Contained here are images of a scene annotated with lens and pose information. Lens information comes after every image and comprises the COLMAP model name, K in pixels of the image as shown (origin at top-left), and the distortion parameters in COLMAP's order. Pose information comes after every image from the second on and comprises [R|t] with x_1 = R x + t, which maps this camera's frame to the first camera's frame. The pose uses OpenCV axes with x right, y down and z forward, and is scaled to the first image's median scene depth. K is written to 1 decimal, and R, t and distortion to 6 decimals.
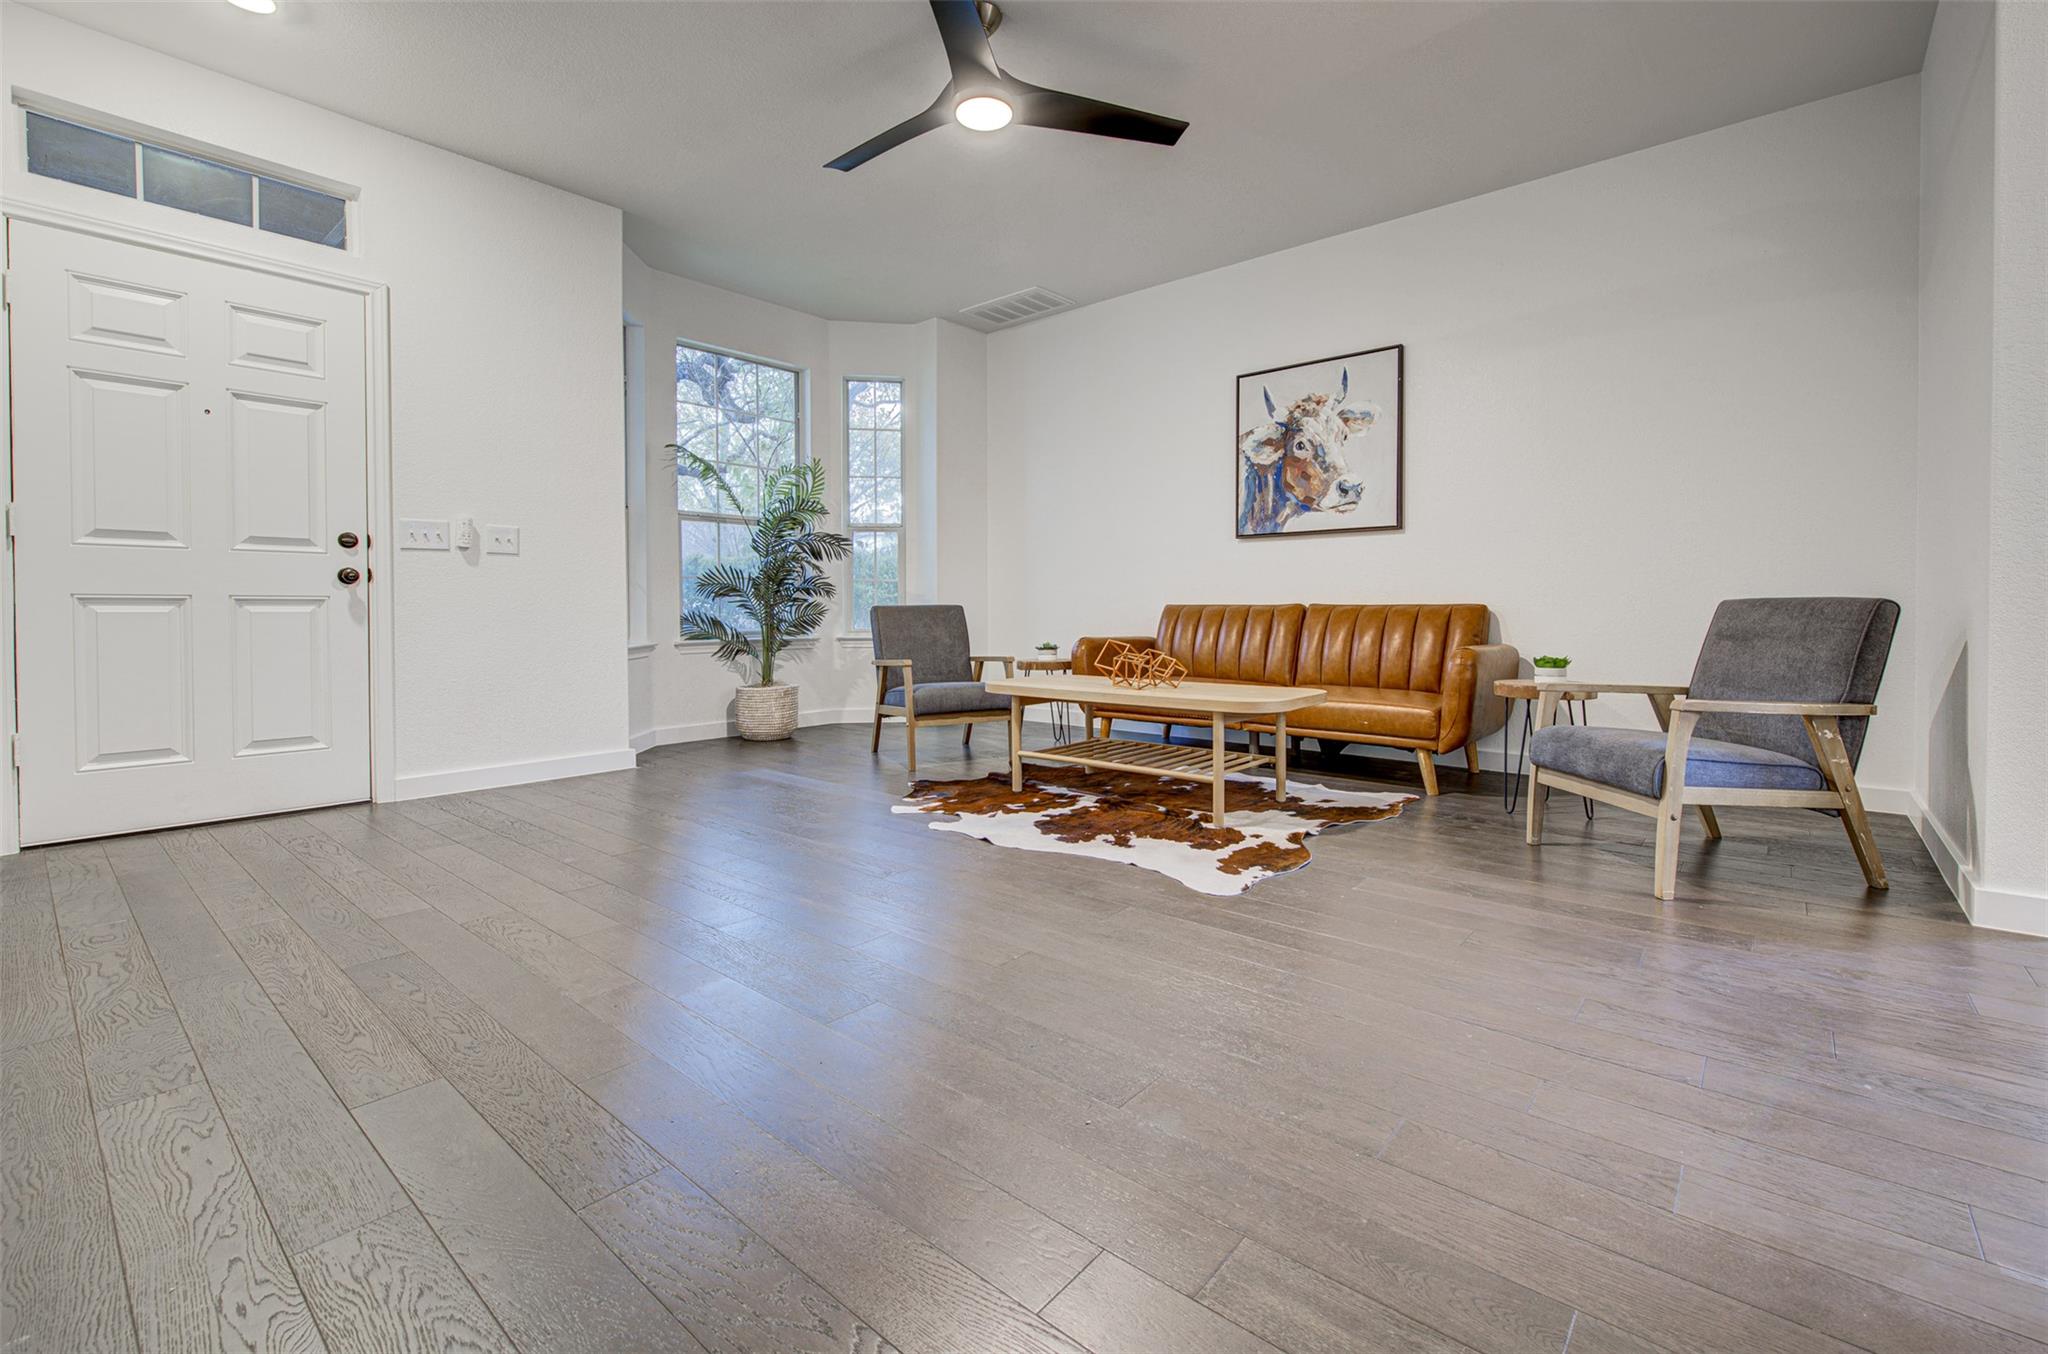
lens RADIAL K [[872.6, 0, 1023.1], [0, 872.6, 617.4], [0, 0, 1]] dist [0.003527, 0.000230]
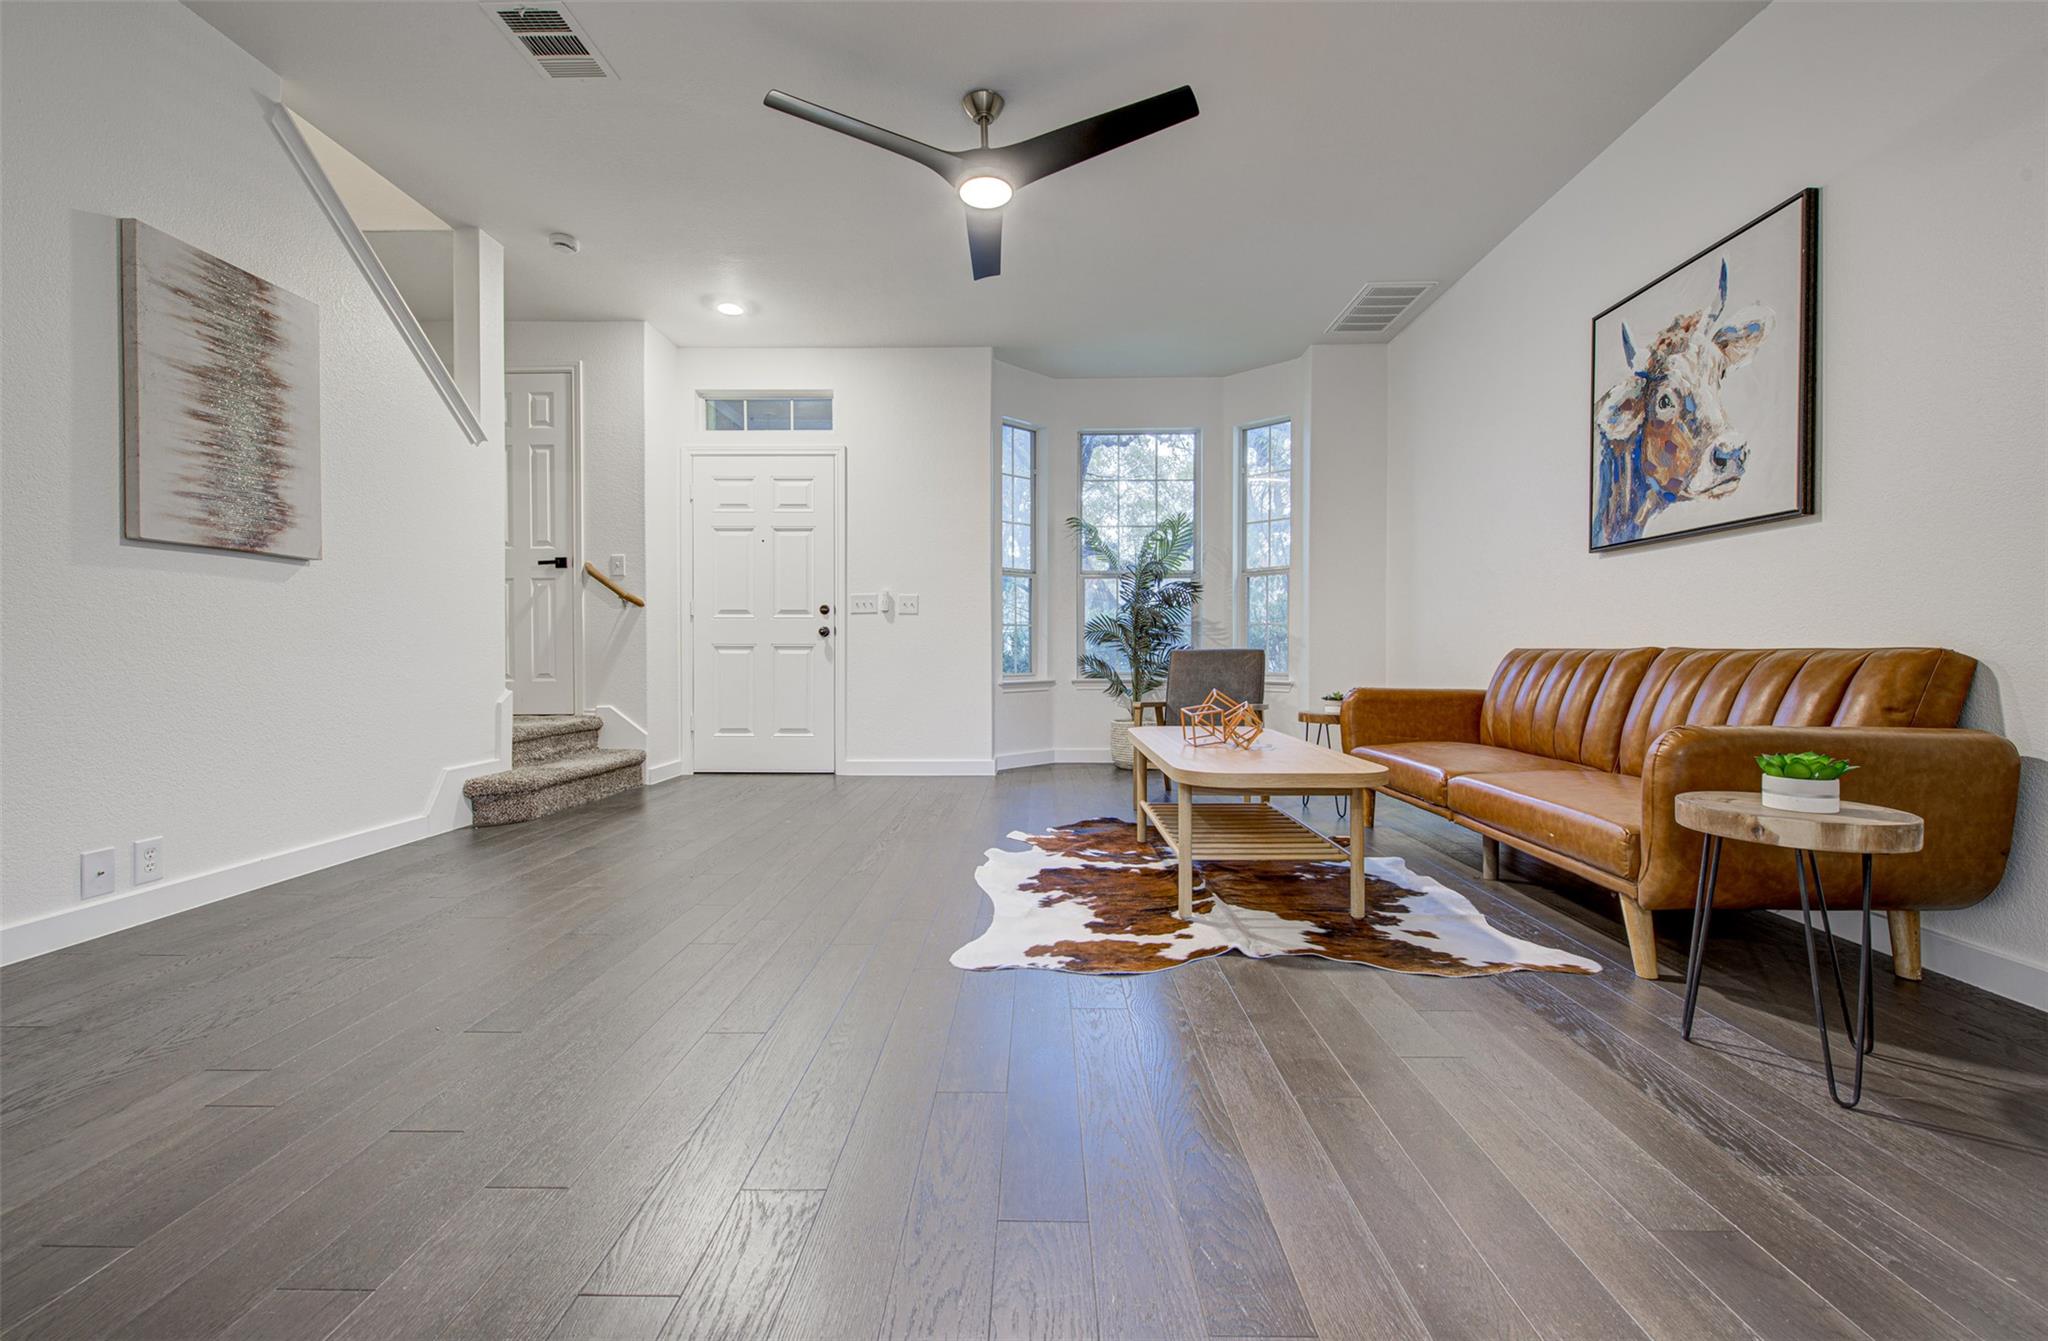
lens RADIAL K [[804.4, 0, 1025.2], [0, 804.4, 655.8], [0, 0, 1]] dist [-0.000555, -0.000125]
pose [[0.639079, 0.005953, -0.769118, 0.472387], [-0.008806, 0.999961, 0.000423, -0.005221], [0.769091, 0.006502, 0.639107, 0.259715]]
